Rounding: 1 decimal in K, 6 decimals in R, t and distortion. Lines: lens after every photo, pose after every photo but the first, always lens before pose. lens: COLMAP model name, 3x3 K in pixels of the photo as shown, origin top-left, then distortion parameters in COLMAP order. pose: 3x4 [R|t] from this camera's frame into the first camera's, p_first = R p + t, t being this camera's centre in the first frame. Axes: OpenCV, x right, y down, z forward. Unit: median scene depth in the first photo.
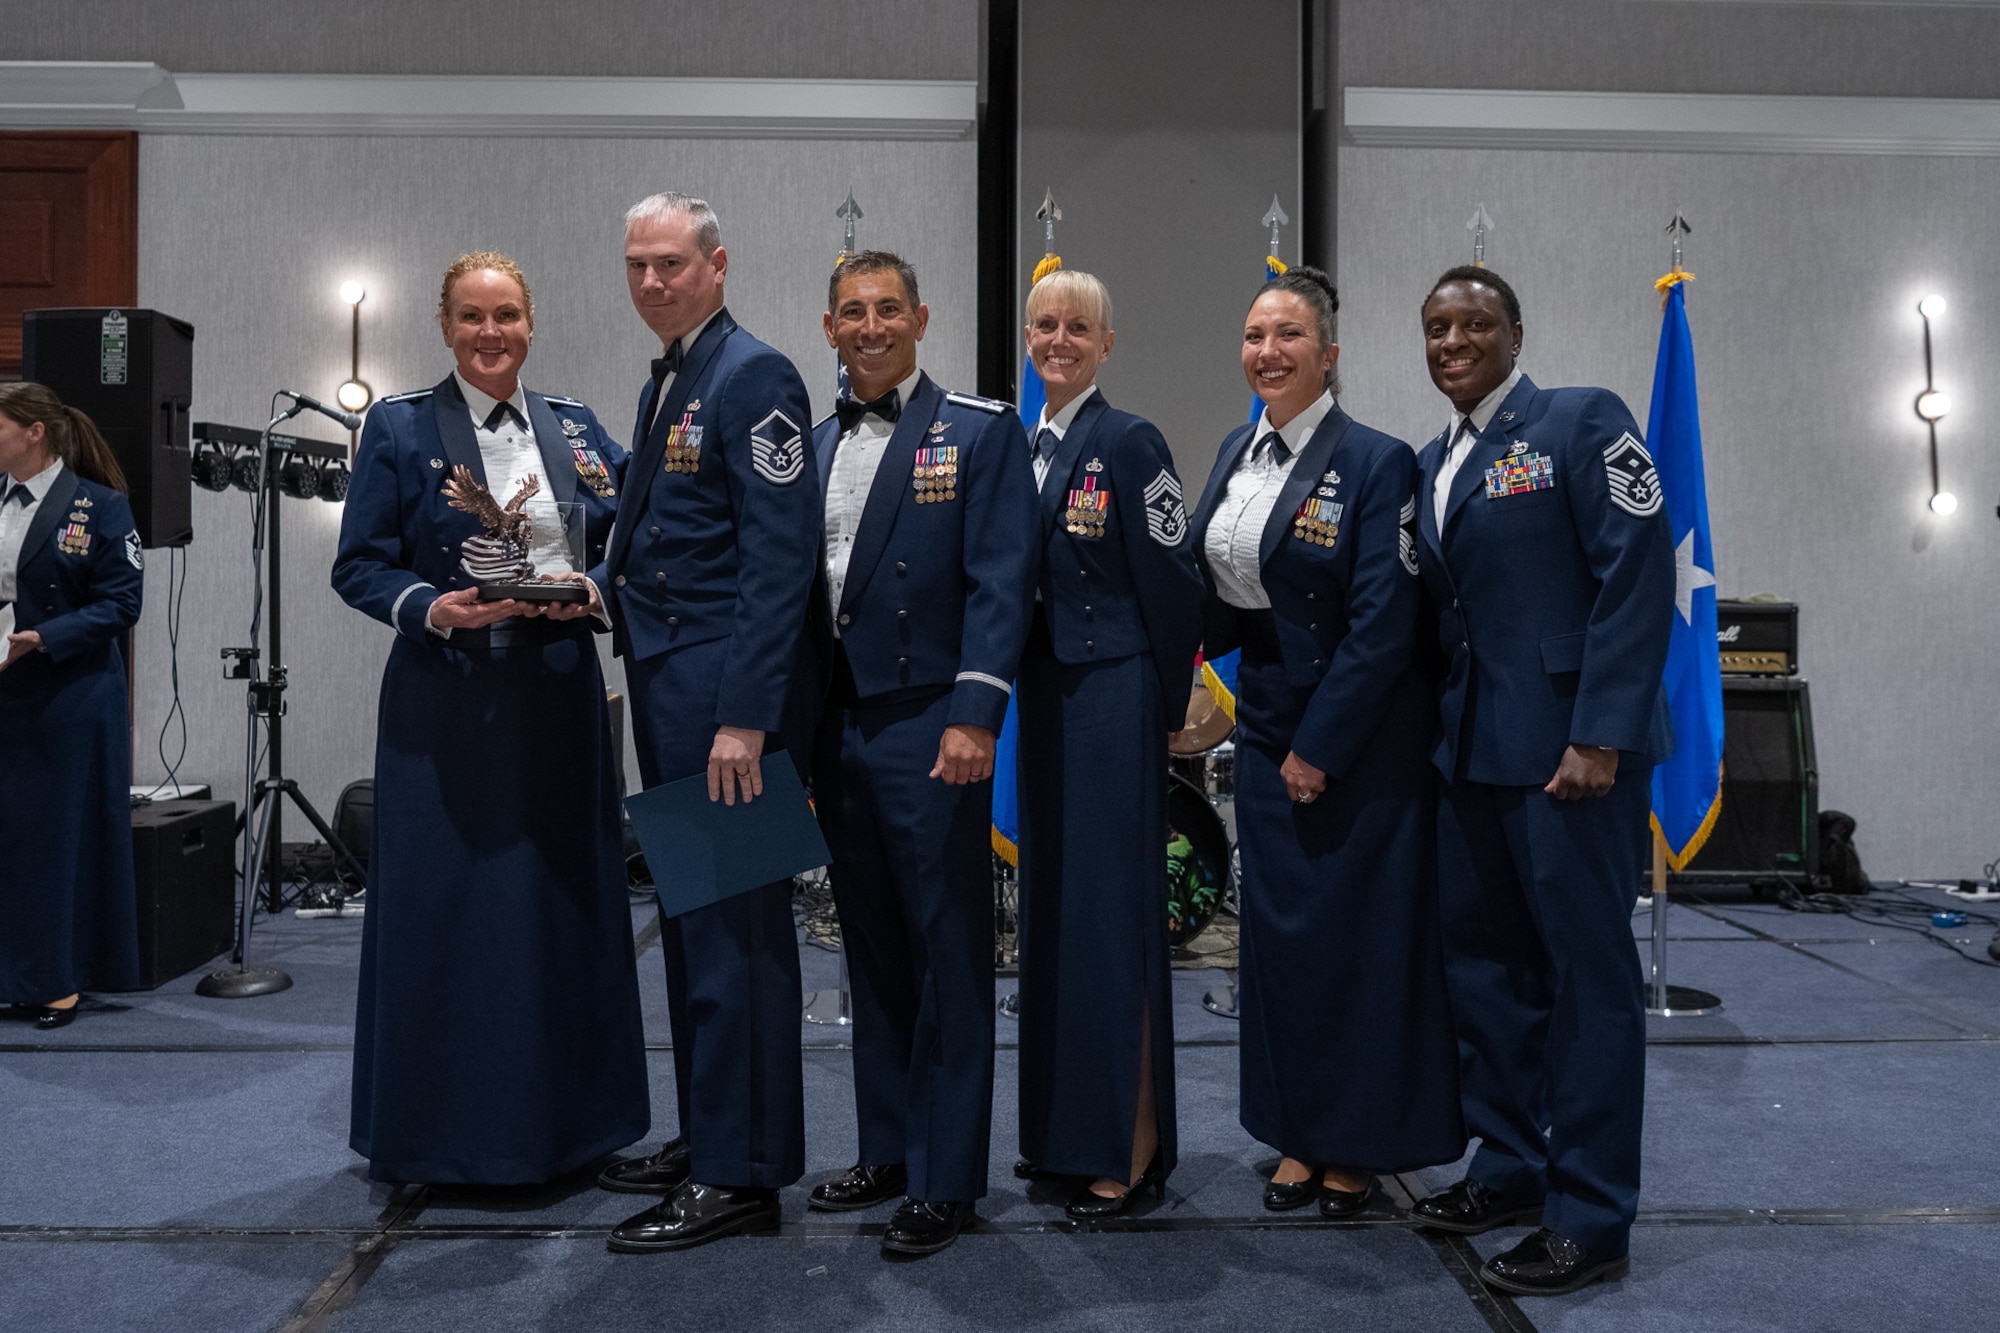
lens RADIAL K [[1628.0, 0, 947.6], [0, 1628.0, 585.4], [0, 0, 1]] dist [-0.014214, 0.002465]
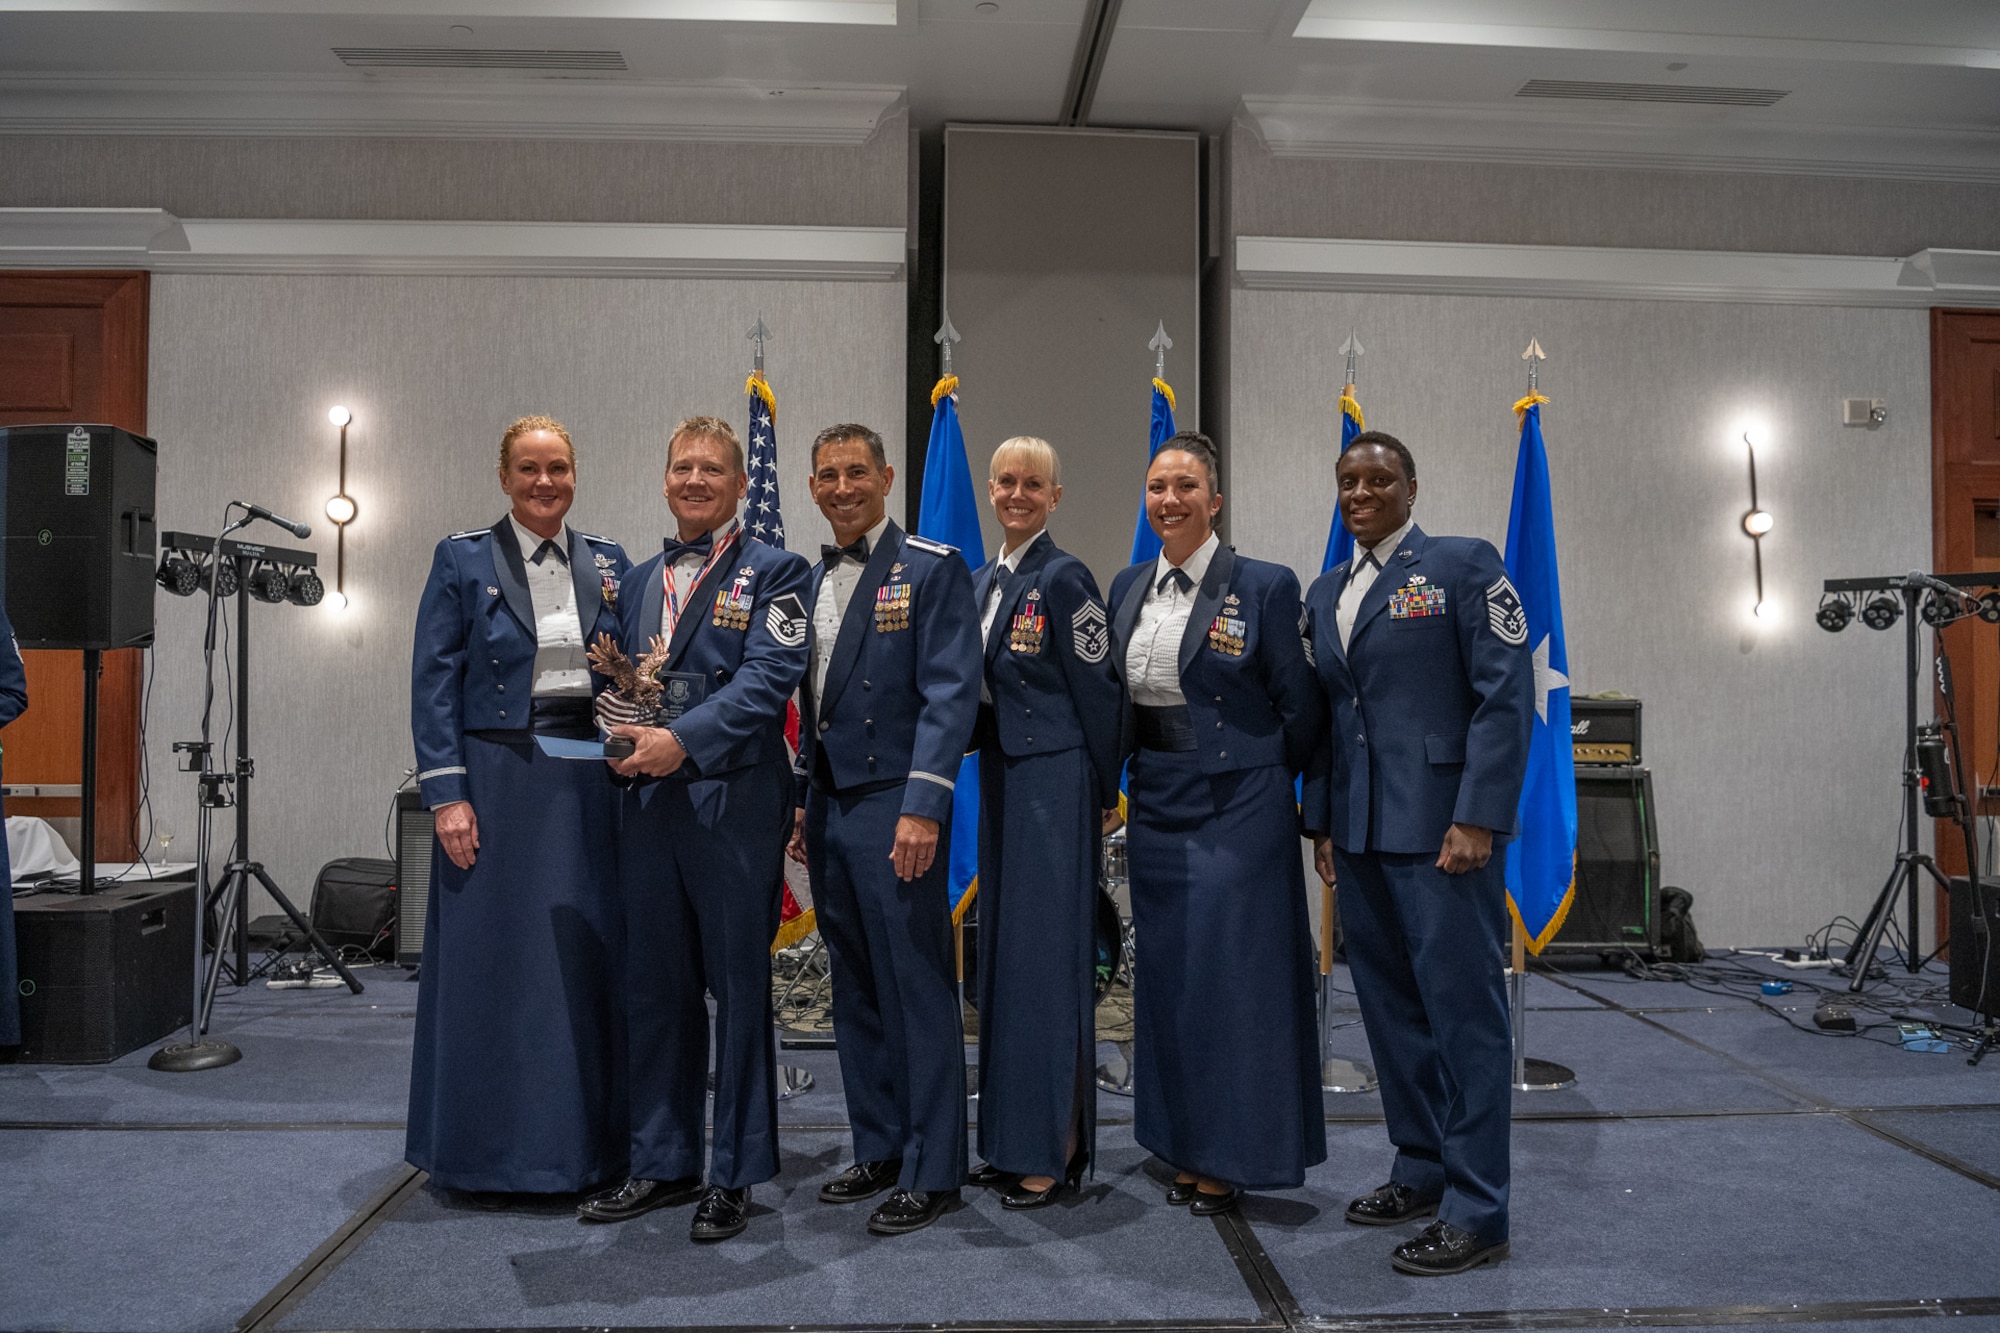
lens RADIAL K [[1322.2, 0, 965.7], [0, 1322.2, 660.0], [0, 0, 1]] dist [-0.028840, 0.000886]
pose [[0.999877, 0.002031, 0.015540, 0.047259], [-0.001857, 0.999935, -0.011229, -0.005370], [-0.015562, 0.011199, 0.999816, 0.107087]]
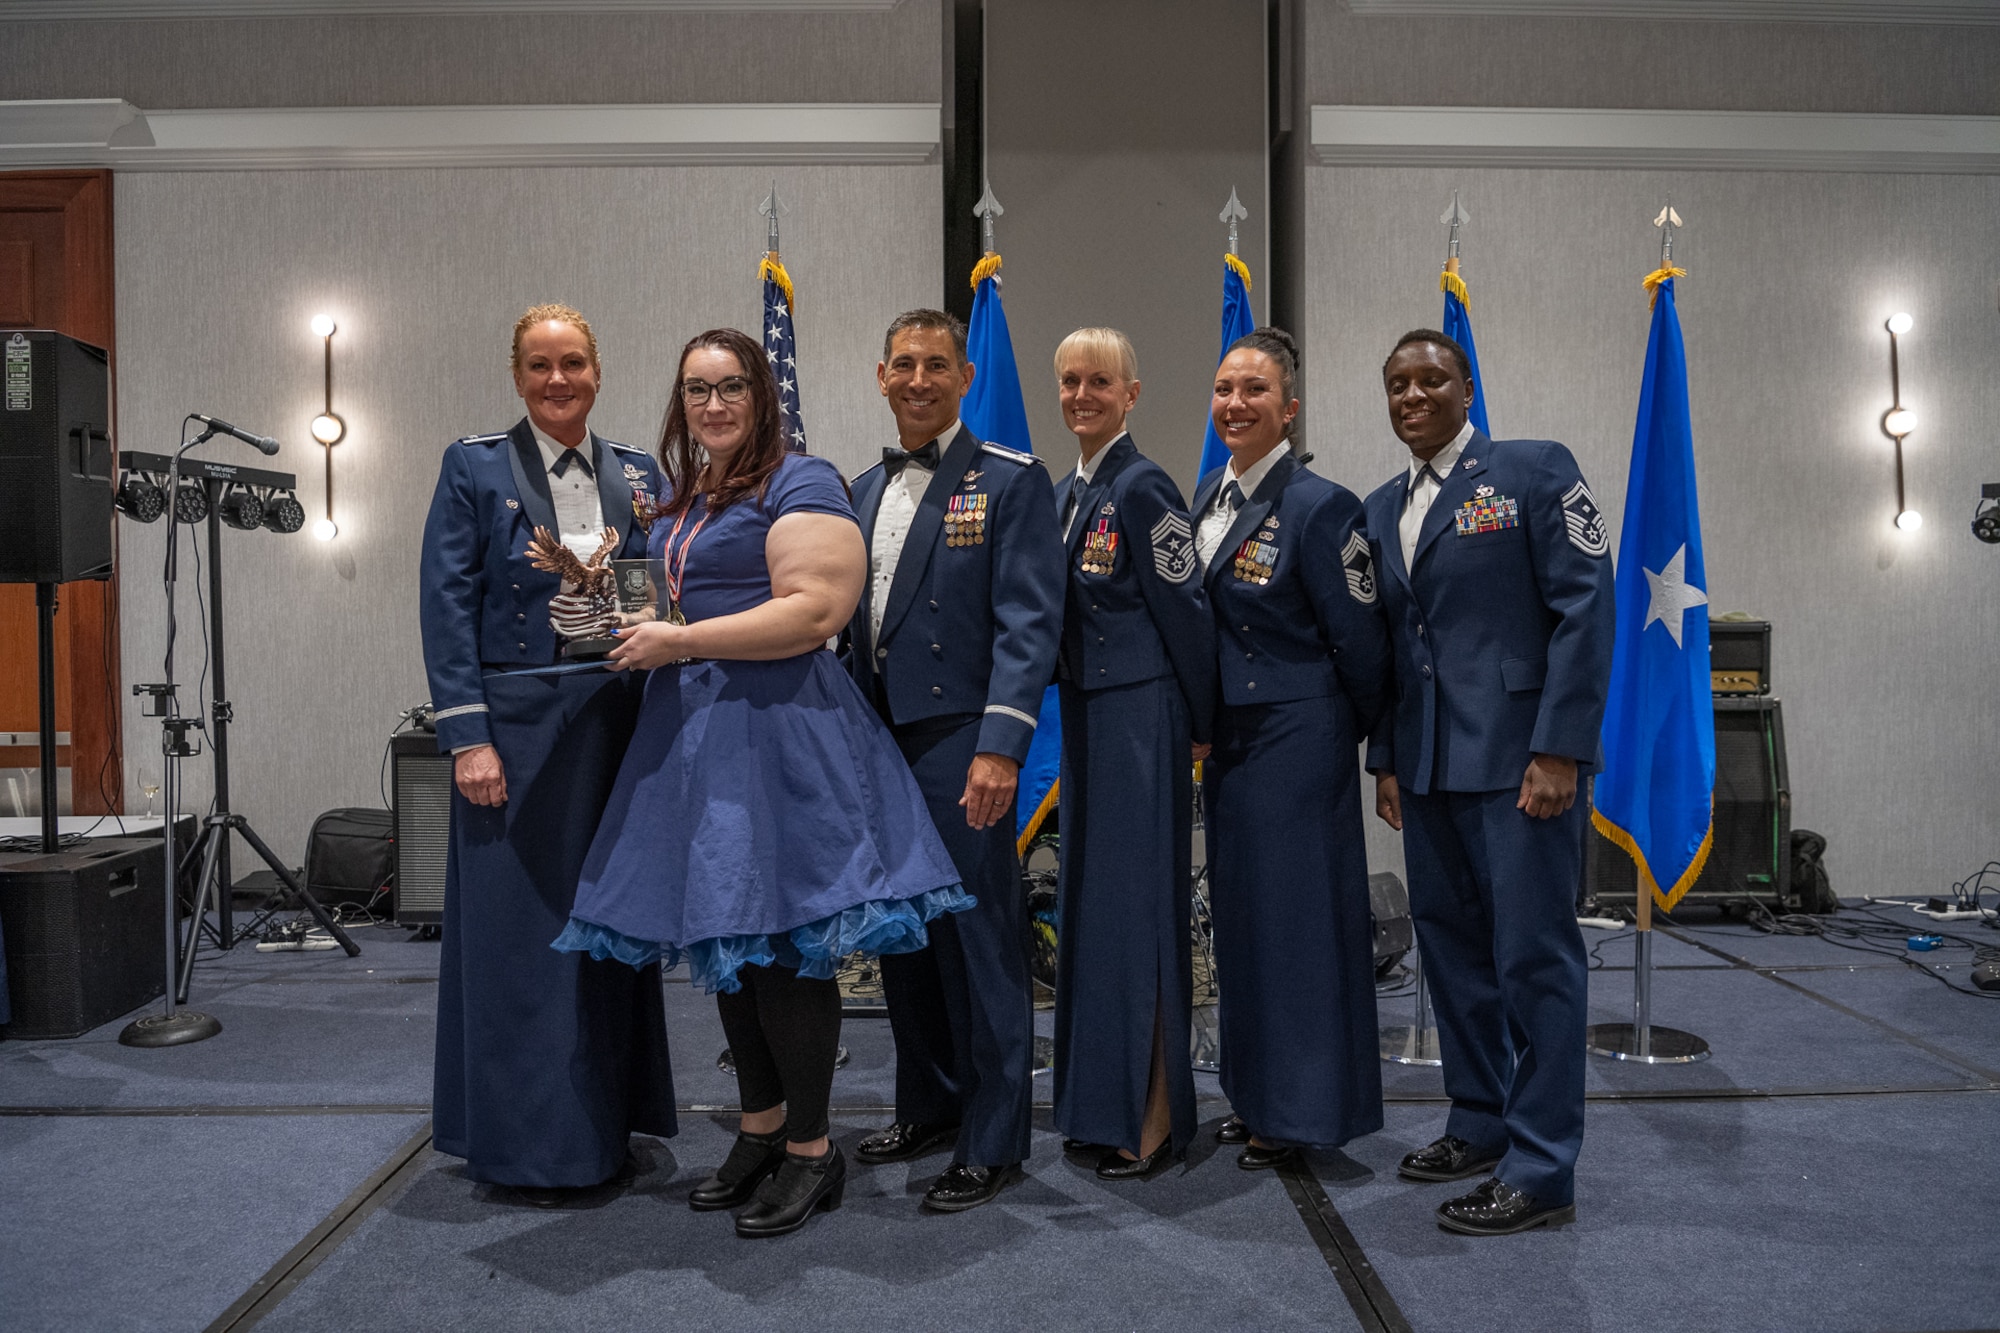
lens RADIAL K [[1322.2, 0, 967.7], [0, 1322.2, 653.8], [0, 0, 1]] dist [-0.028840, 0.000886]
pose [[0.999878, -0.008544, -0.013072, 0.043896], [0.009022, 0.999275, 0.036994, -0.003343], [0.012747, -0.037108, 0.999230, 0.191727]]
